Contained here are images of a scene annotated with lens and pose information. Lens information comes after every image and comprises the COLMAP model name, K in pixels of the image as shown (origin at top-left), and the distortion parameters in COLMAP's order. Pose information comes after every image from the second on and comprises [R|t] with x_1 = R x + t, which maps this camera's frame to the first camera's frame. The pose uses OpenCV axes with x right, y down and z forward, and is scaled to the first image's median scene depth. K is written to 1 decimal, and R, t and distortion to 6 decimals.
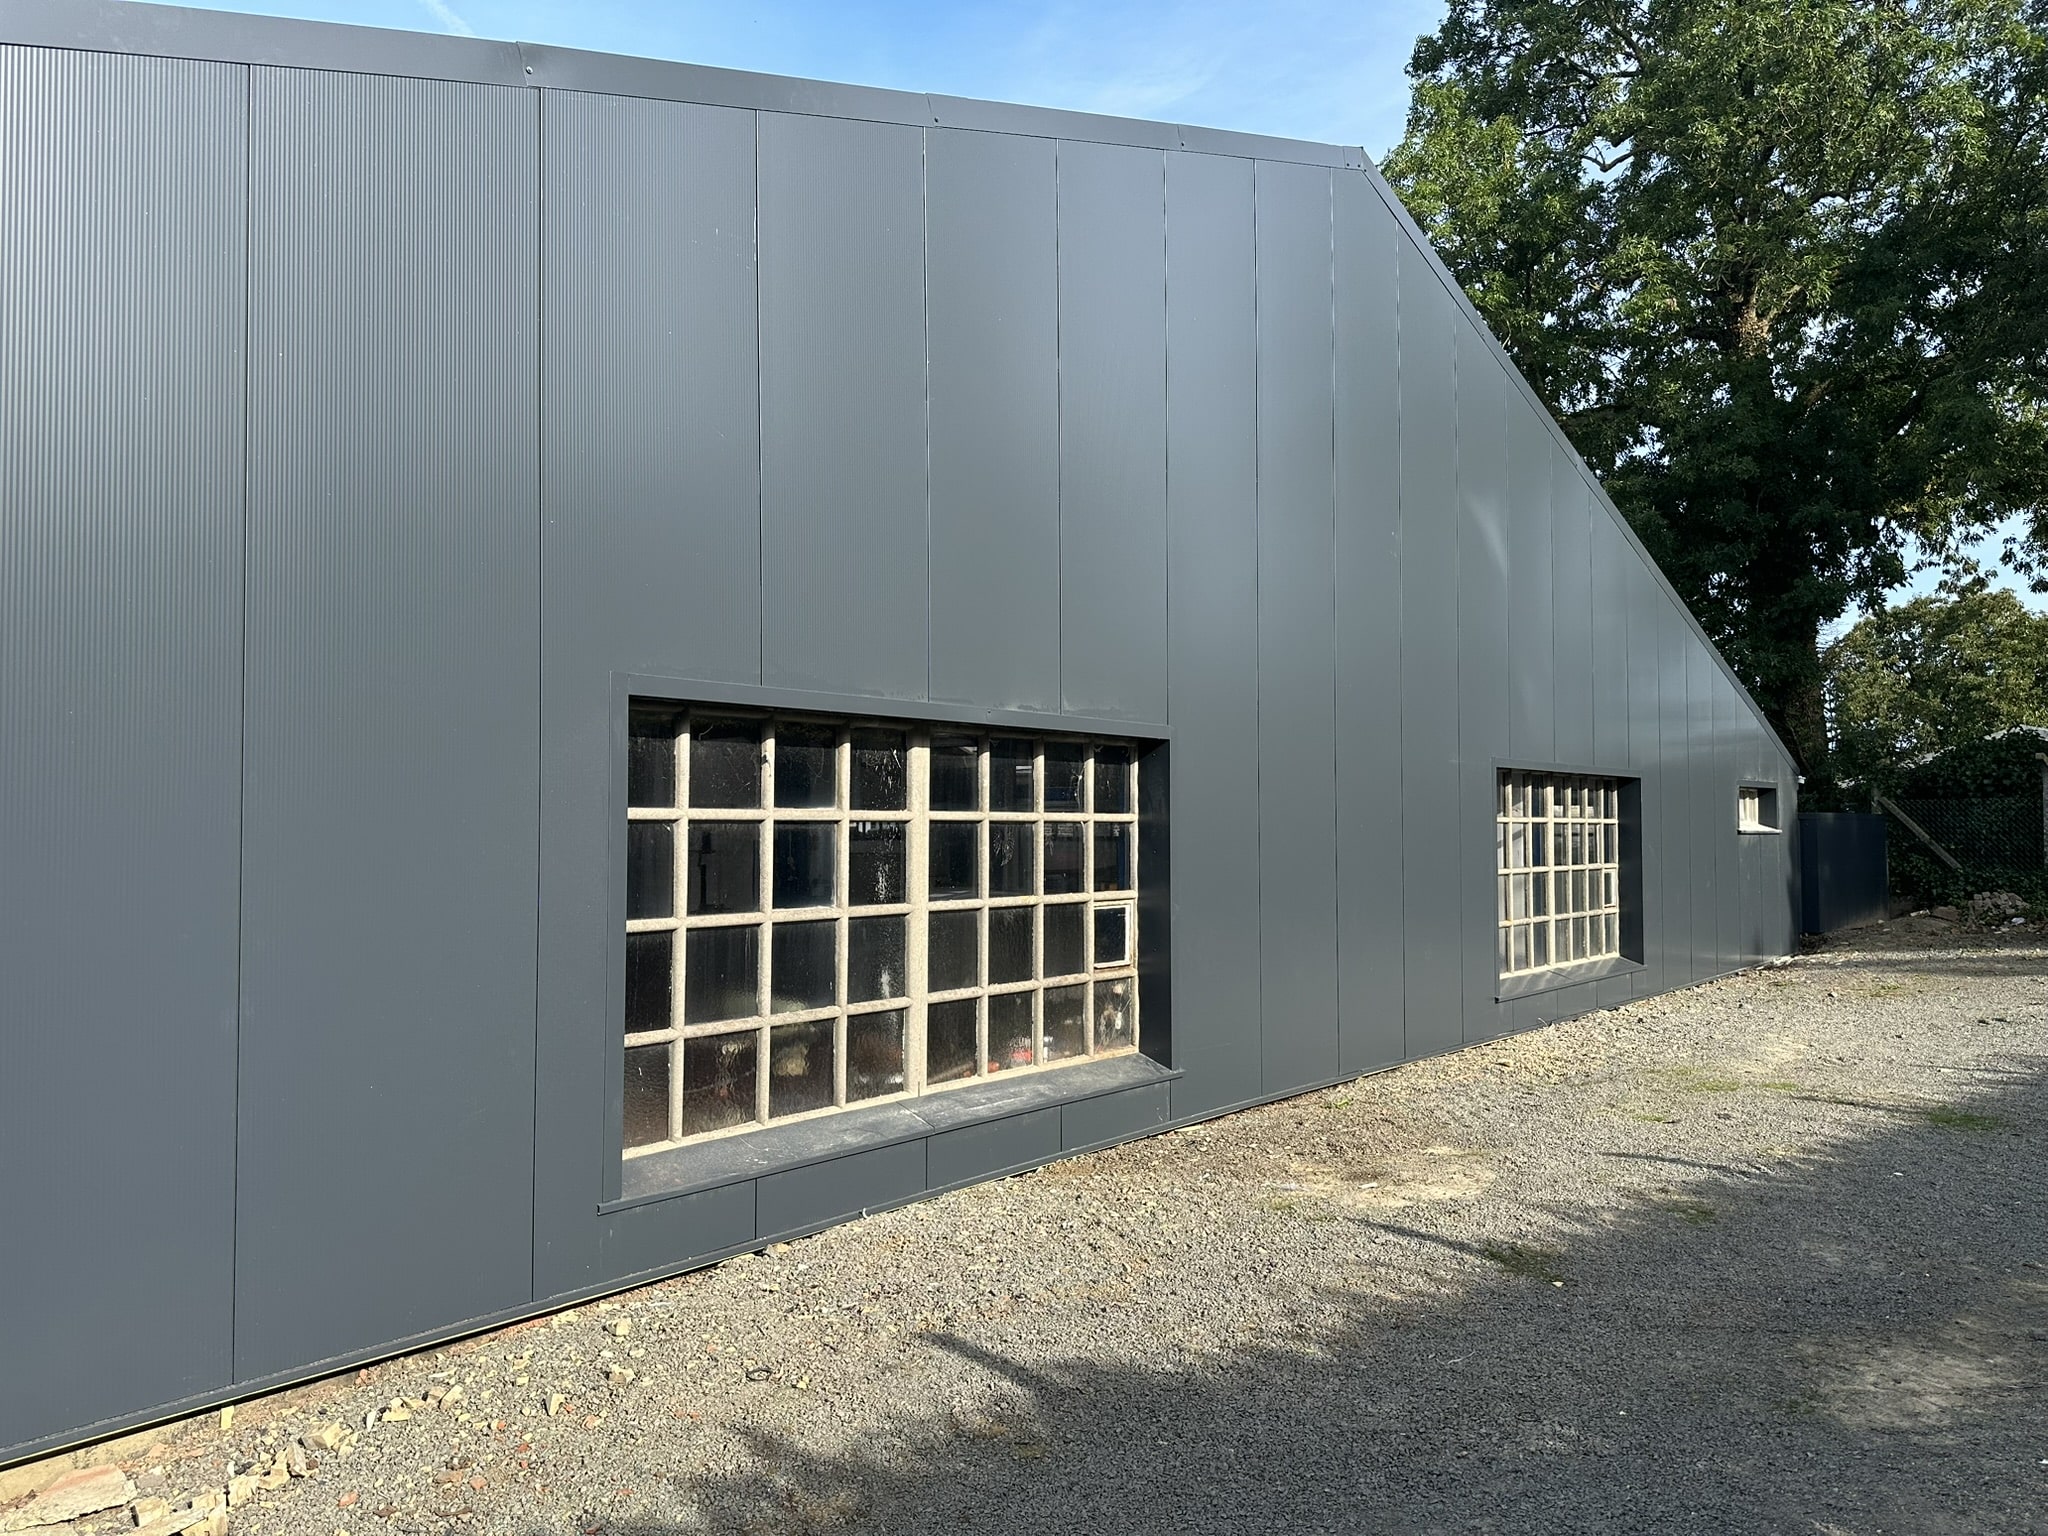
lens RADIAL K [[1450.9, 0, 1037.0], [0, 1450.9, 773.7], [0, 0, 1]] dist [0.023567, -0.017343]
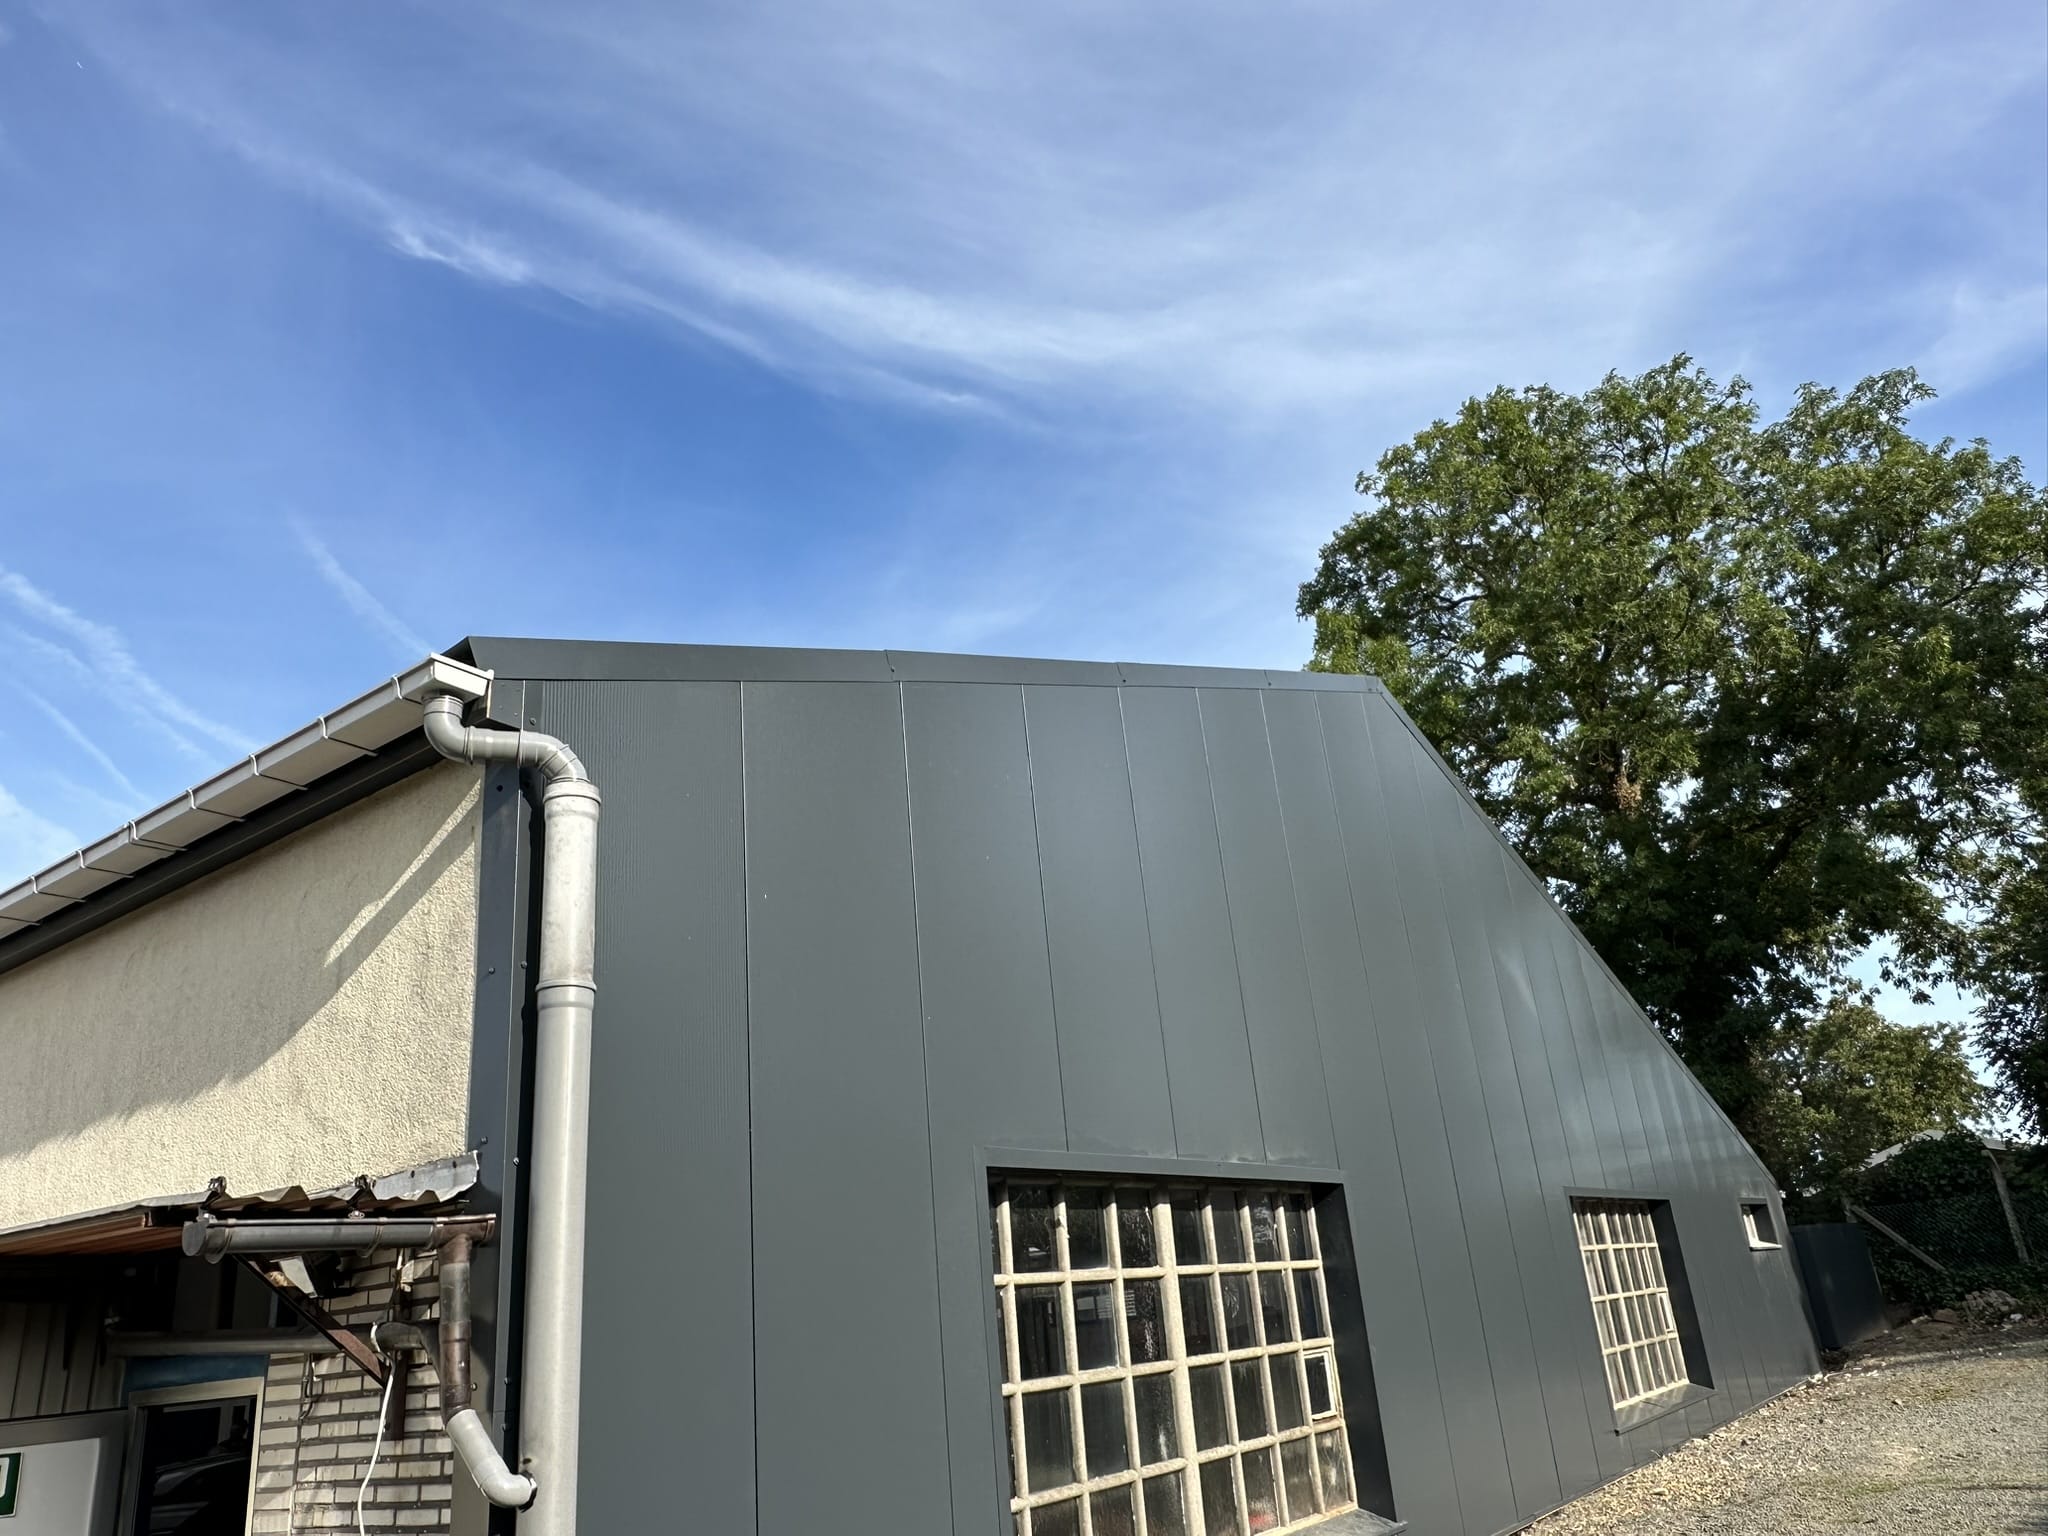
lens RADIAL K [[1450.9, 0, 973.2], [0, 1450.9, 777.5], [0, 0, 1]] dist [0.023567, -0.017343]
pose [[0.993821, -0.057650, 0.094850, -0.181301], [0.085246, 0.943709, -0.319605, 0.009523], [-0.071086, 0.325715, 0.942792, -0.070587]]
